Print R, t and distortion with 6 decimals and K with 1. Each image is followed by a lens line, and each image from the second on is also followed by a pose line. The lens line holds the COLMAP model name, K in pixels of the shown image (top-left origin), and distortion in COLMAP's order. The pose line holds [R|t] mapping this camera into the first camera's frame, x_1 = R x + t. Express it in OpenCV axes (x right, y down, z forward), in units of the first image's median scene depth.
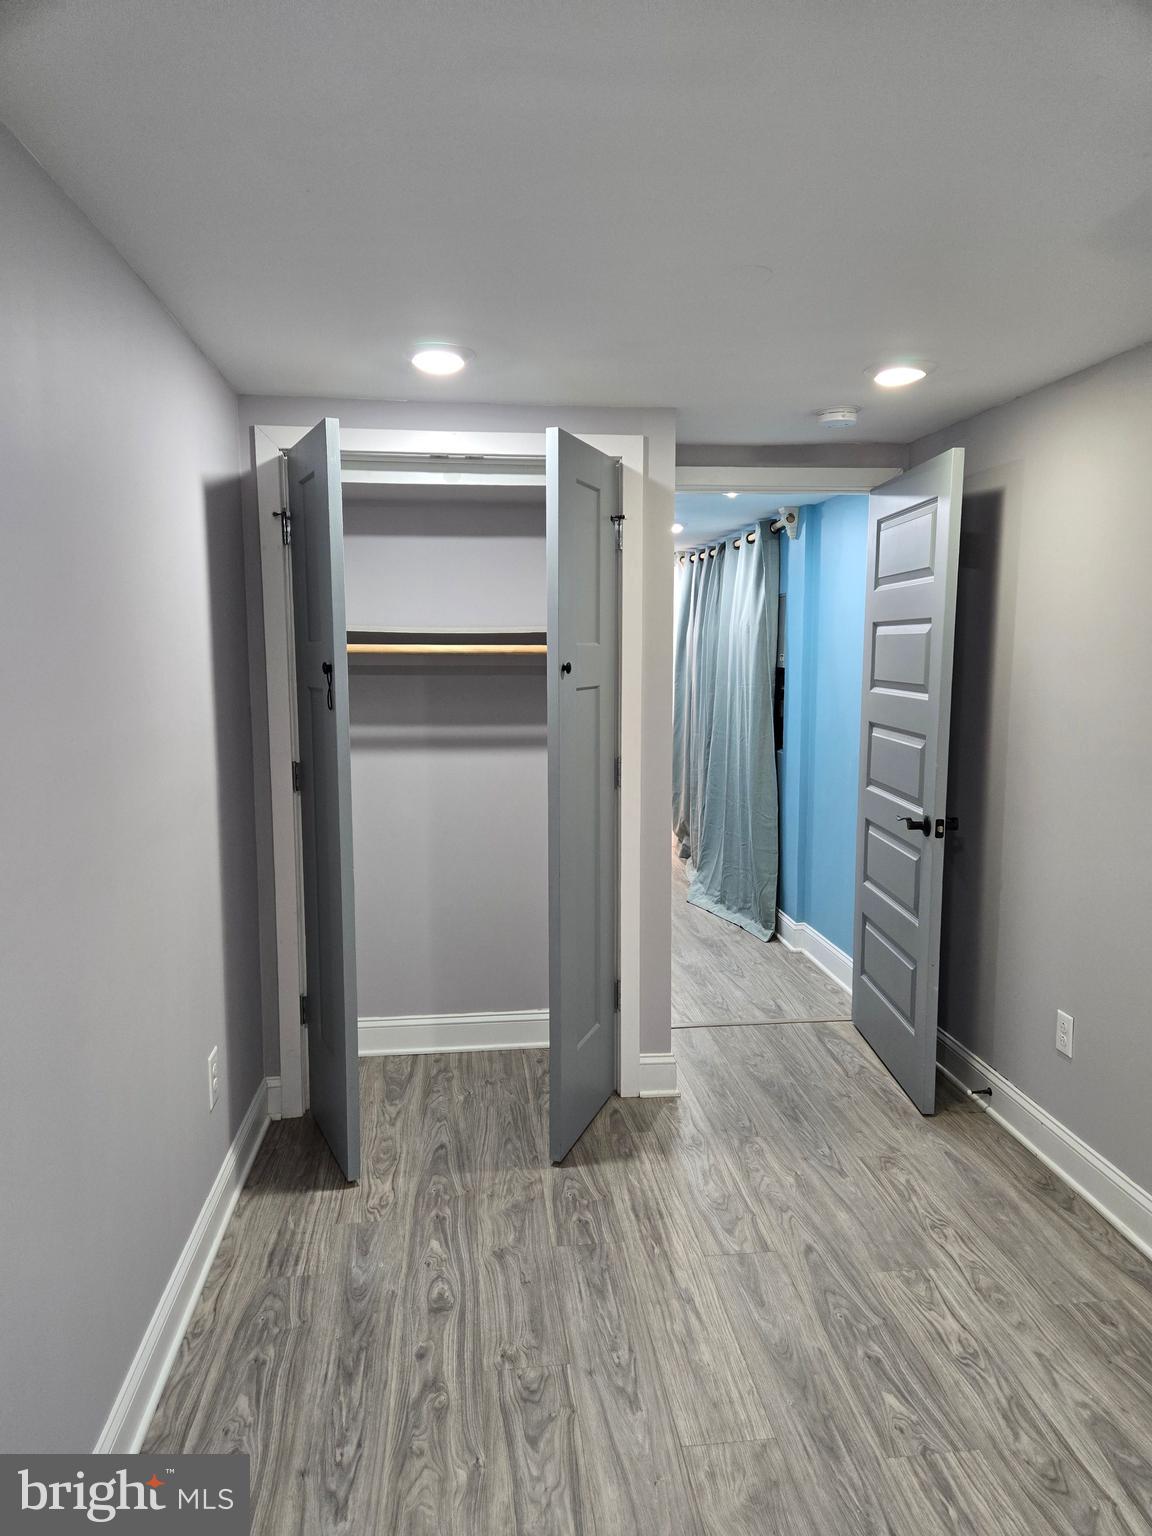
lens RADIAL K [[1028.6, 0, 576.7], [0, 1028.6, 770.1], [0, 0, 1]] dist [0.010524, -0.014464]
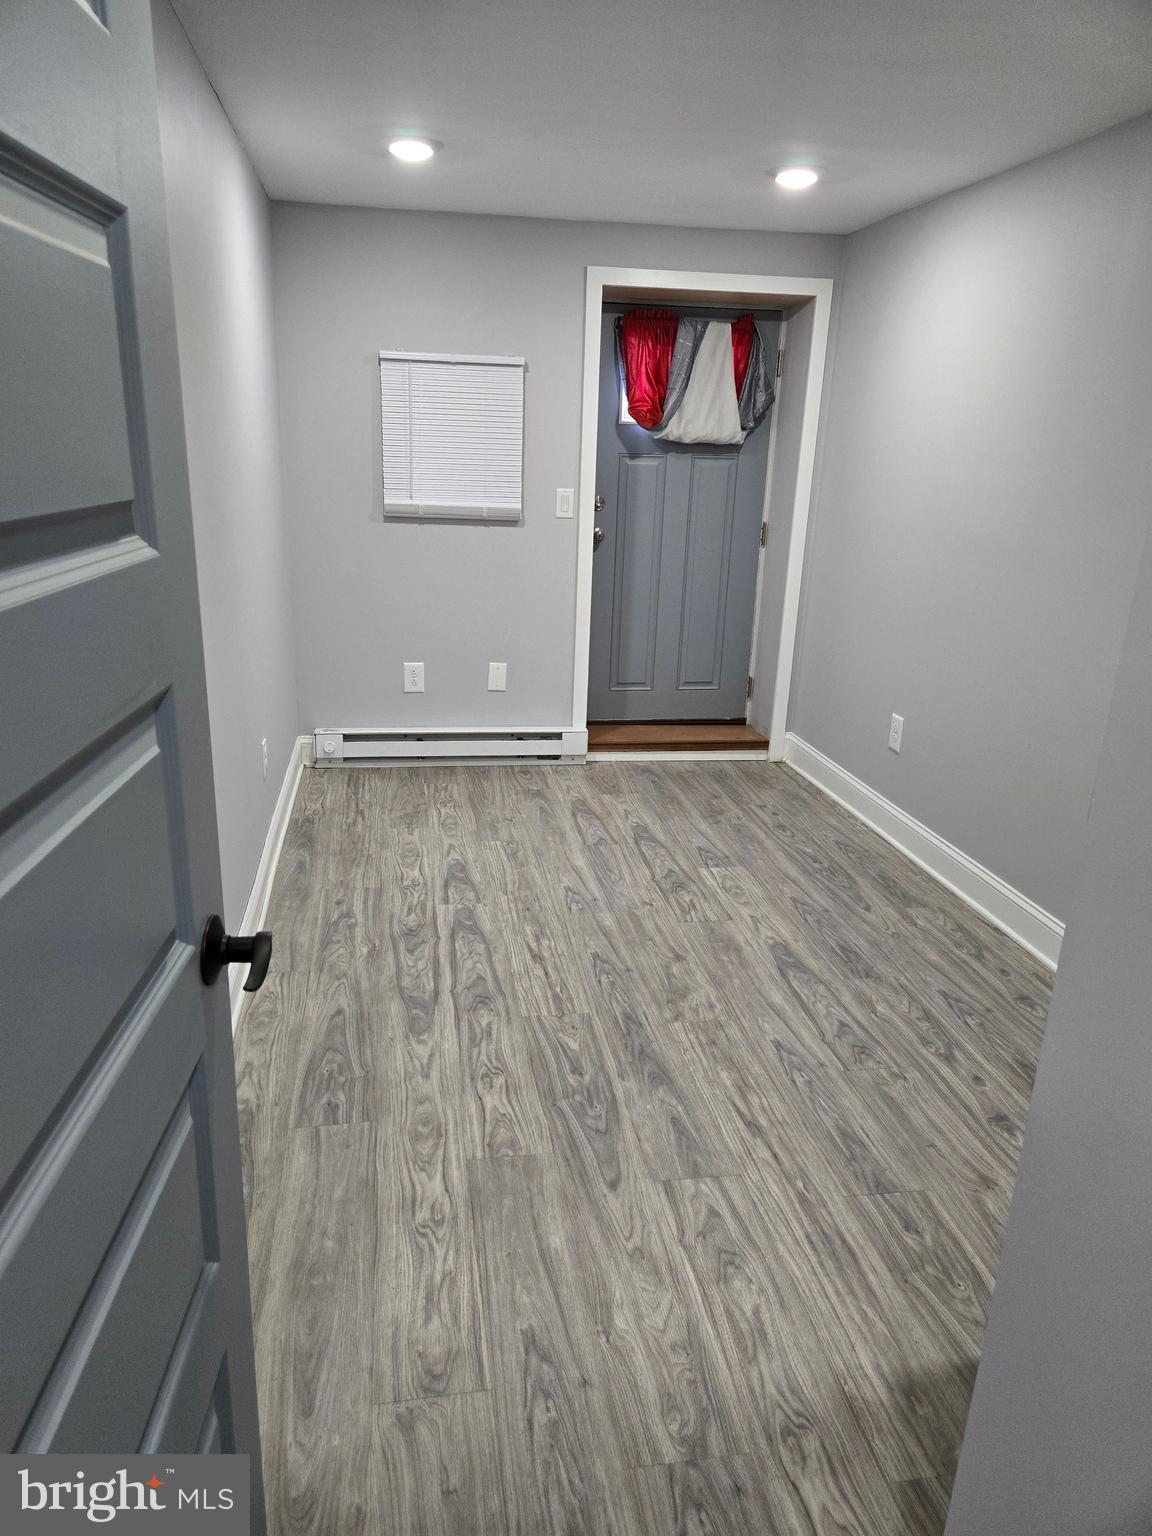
lens RADIAL K [[1028.6, 0, 573.9], [0, 1028.6, 768.5], [0, 0, 1]] dist [0.010524, -0.014464]
pose [[-0.997934, 0.002442, -0.064199, 0.333484], [-0.024609, 0.908531, 0.417092, -0.180339], [0.059345, 0.417810, -0.906594, 1.726217]]
